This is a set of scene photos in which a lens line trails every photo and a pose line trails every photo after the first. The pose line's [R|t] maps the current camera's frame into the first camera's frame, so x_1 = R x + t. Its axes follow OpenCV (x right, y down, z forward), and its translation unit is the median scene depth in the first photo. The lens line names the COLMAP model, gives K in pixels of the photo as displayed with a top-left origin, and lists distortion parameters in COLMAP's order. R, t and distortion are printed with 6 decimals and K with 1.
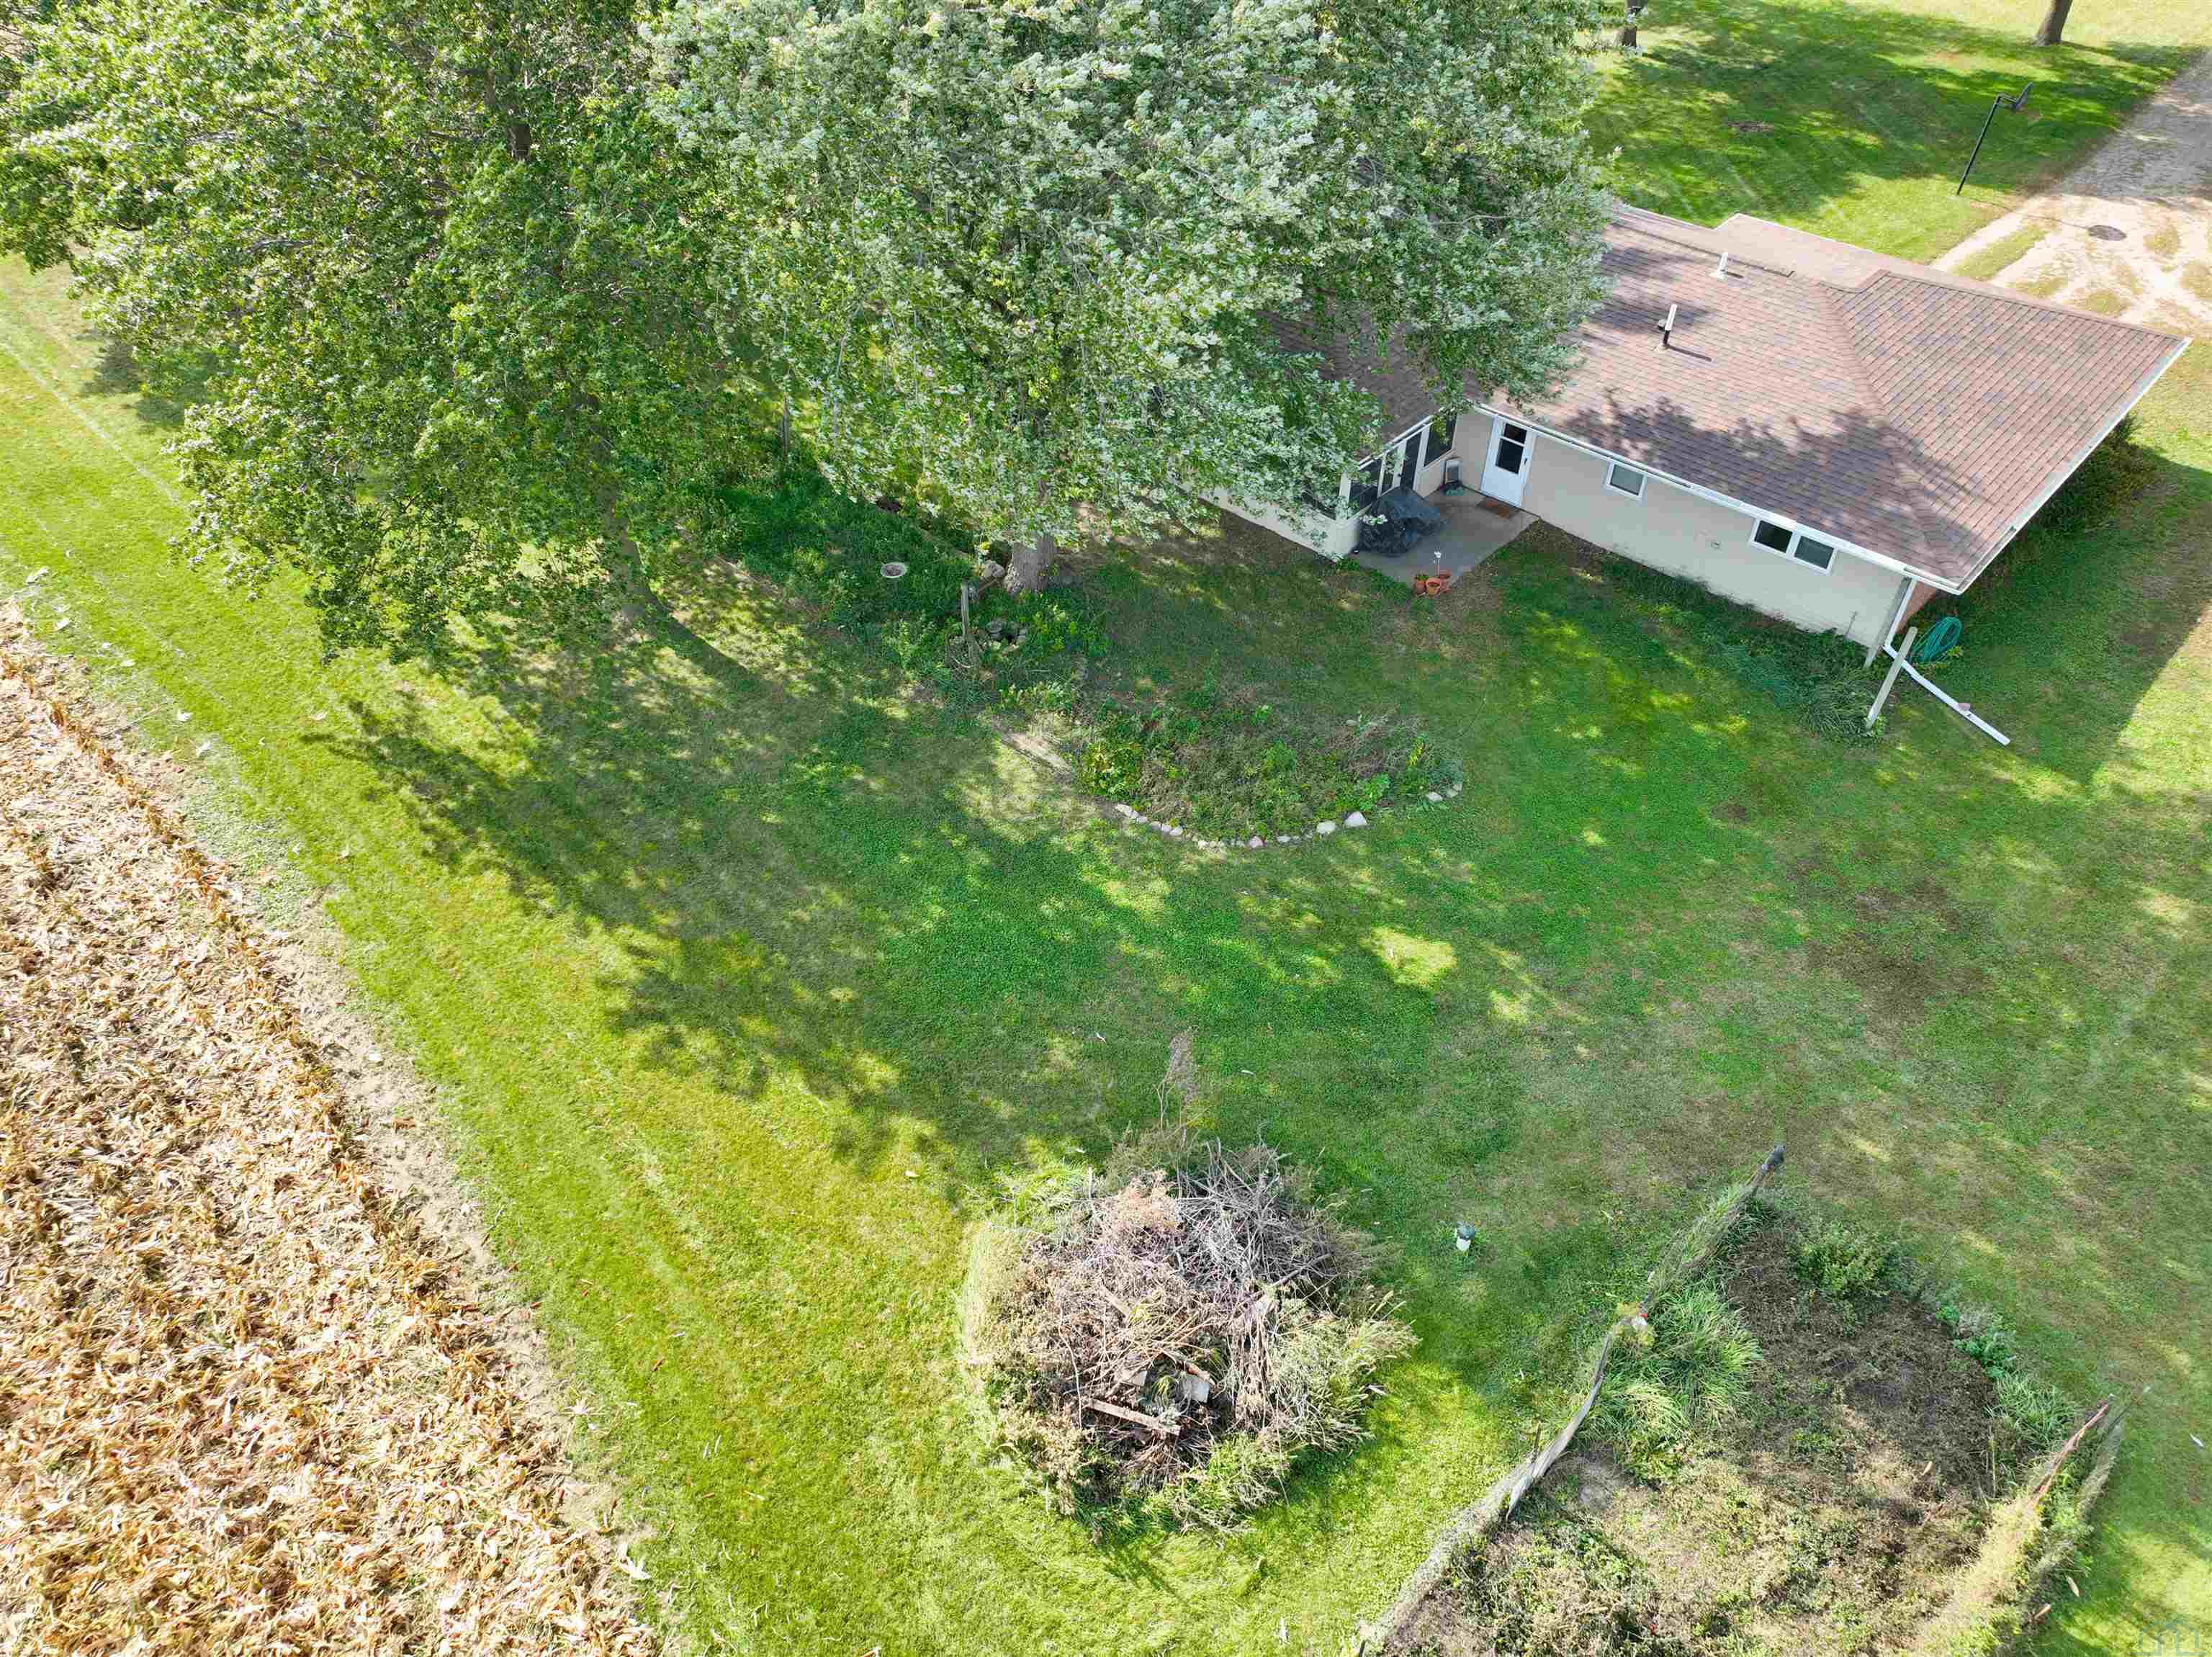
lens RADIAL K [[1604.4, 0, 1106.0], [0, 1604.4, 828.5], [0, 0, 1]] dist [0.002397, 0.001537]
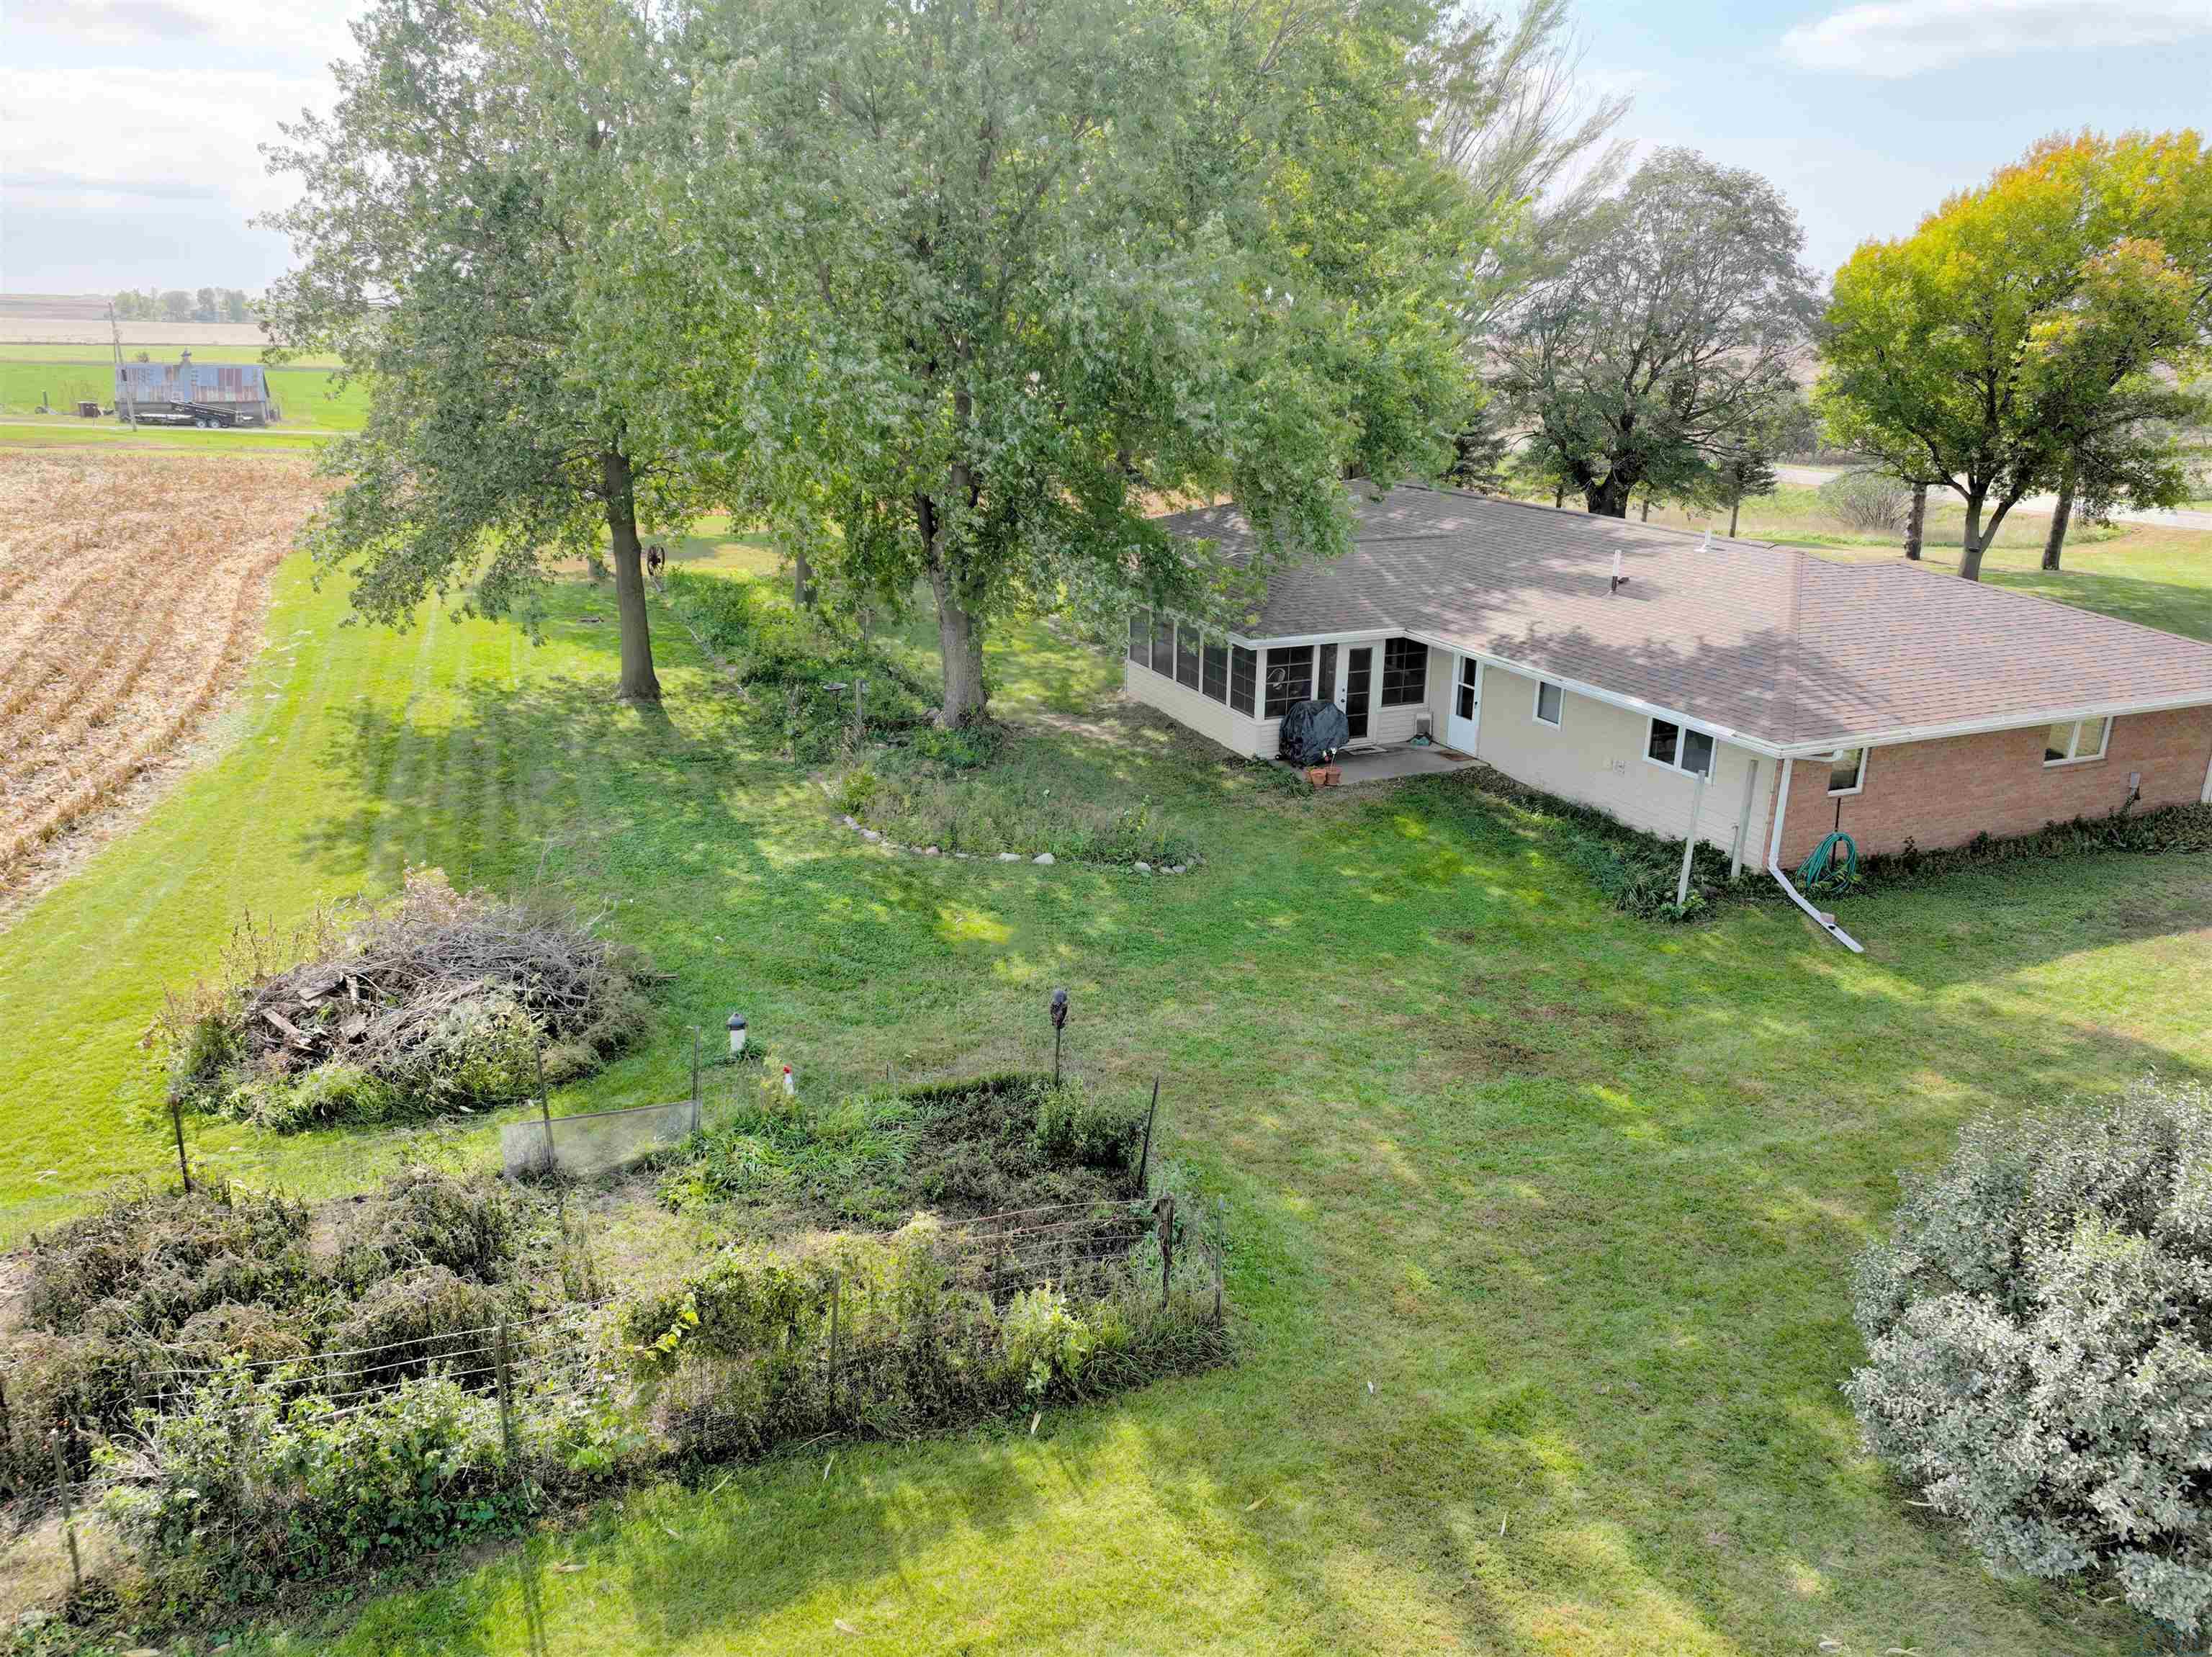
lens RADIAL K [[1550.3, 0, 1106.0], [0, 1550.3, 828.5], [0, 0, 1]] dist [0.007824, 0.002944]
pose [[0.911754, 0.132416, -0.388806, 0.499108], [-0.277632, 0.896294, -0.345799, 0.263941], [0.302695, 0.423229, 0.853963, 0.178781]]
